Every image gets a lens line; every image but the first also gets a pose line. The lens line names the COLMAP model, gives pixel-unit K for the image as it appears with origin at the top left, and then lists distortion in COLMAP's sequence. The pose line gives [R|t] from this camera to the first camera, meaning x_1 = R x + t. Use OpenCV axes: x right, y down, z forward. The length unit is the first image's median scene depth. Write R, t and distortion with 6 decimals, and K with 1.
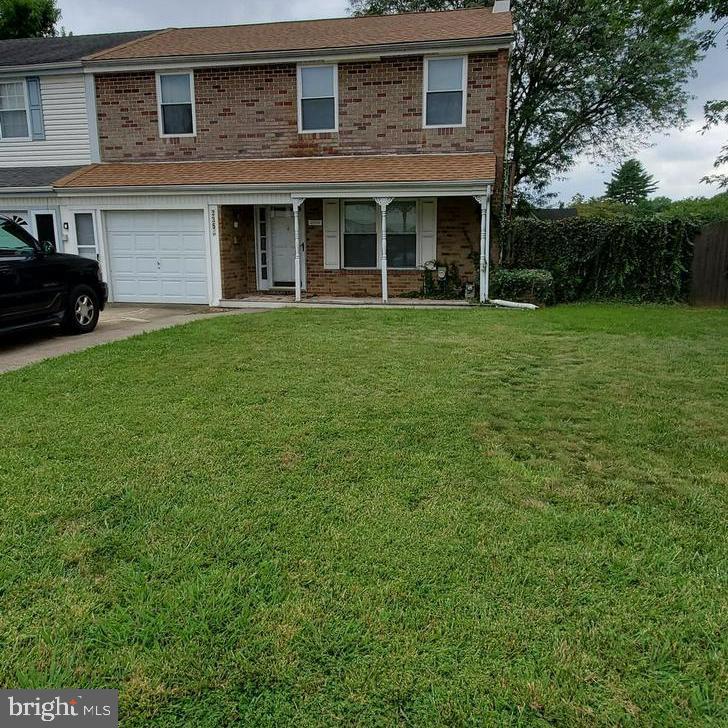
lens RADIAL K [[608.6, 0, 366.3], [0, 608.6, 367.4], [0, 0, 1]] dist [0.018472, -0.009027]
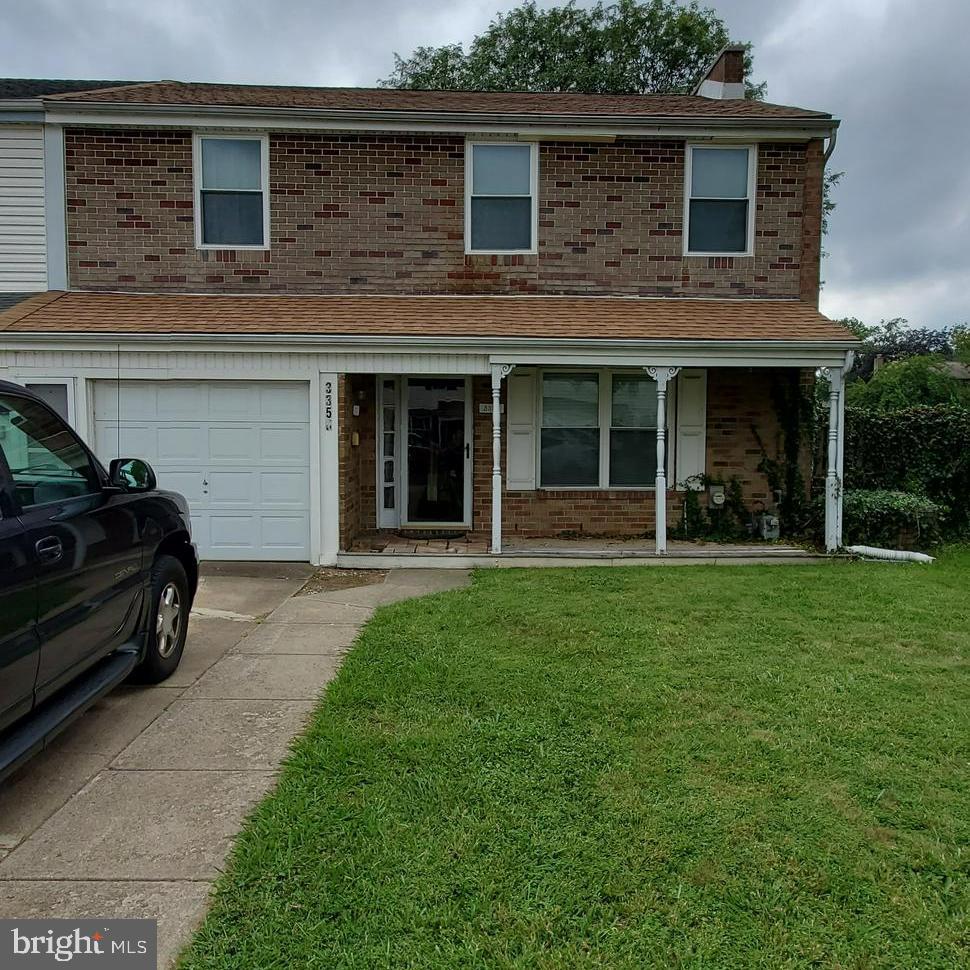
lens RADIAL K [[811.0, 0, 488.1], [0, 811.0, 489.5], [0, 0, 1]] dist [0.018472, -0.009027]
pose [[0.974887, -0.008561, 0.222536, -0.273546], [0.037111, 0.991534, -0.124434, -0.075949], [-0.219587, 0.129568, 0.966951, 0.310069]]
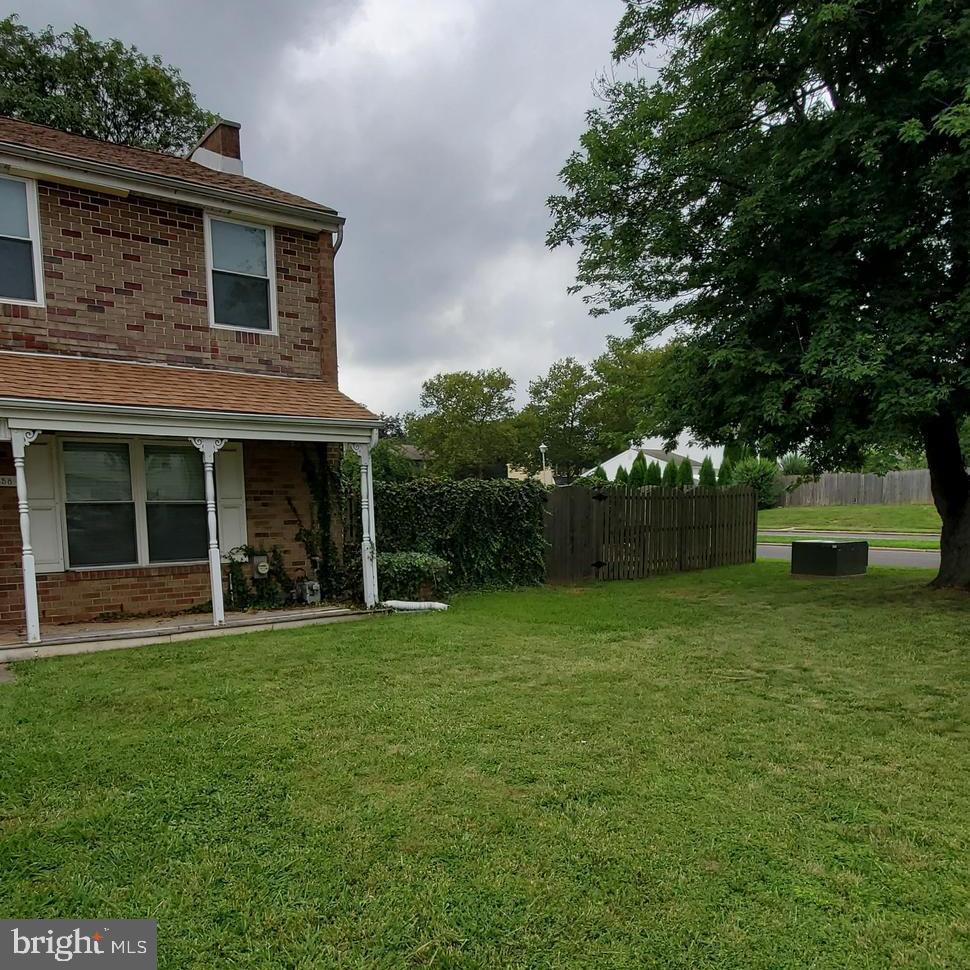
lens RADIAL K [[819.7, 0, 485.7], [0, 819.7, 589.9], [0, 0, 1]] dist [0.021722, -0.015626]
pose [[0.669532, -0.083796, 0.738042, -0.342480], [0.163716, 0.985829, -0.036589, -0.068704], [-0.724517, 0.145327, 0.673762, 0.309528]]
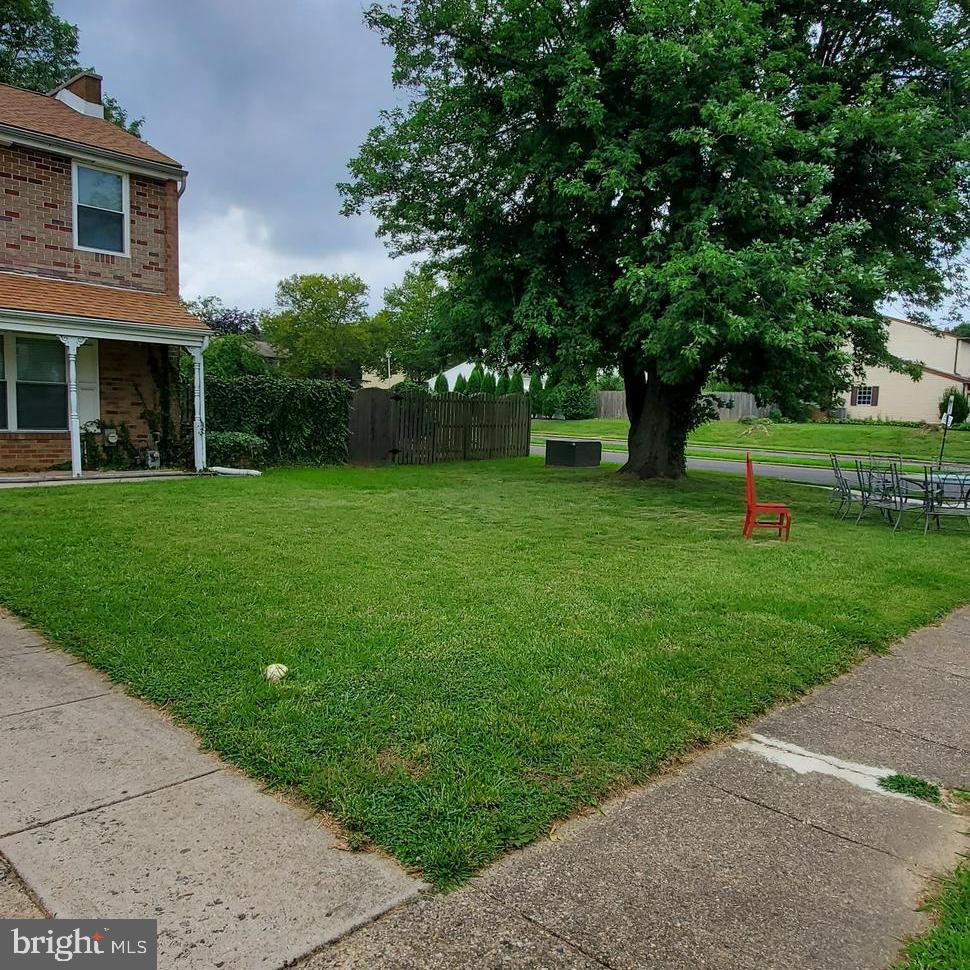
lens RADIAL K [[805.3, 0, 482.6], [0, 805.3, 490.0], [0, 0, 1]] dist [0.070190, -0.073147]
pose [[0.535230, -0.063392, 0.842324, -0.518858], [0.138725, 0.990237, -0.013625, -0.009166], [-0.833237, 0.124144, 0.538799, 0.063883]]
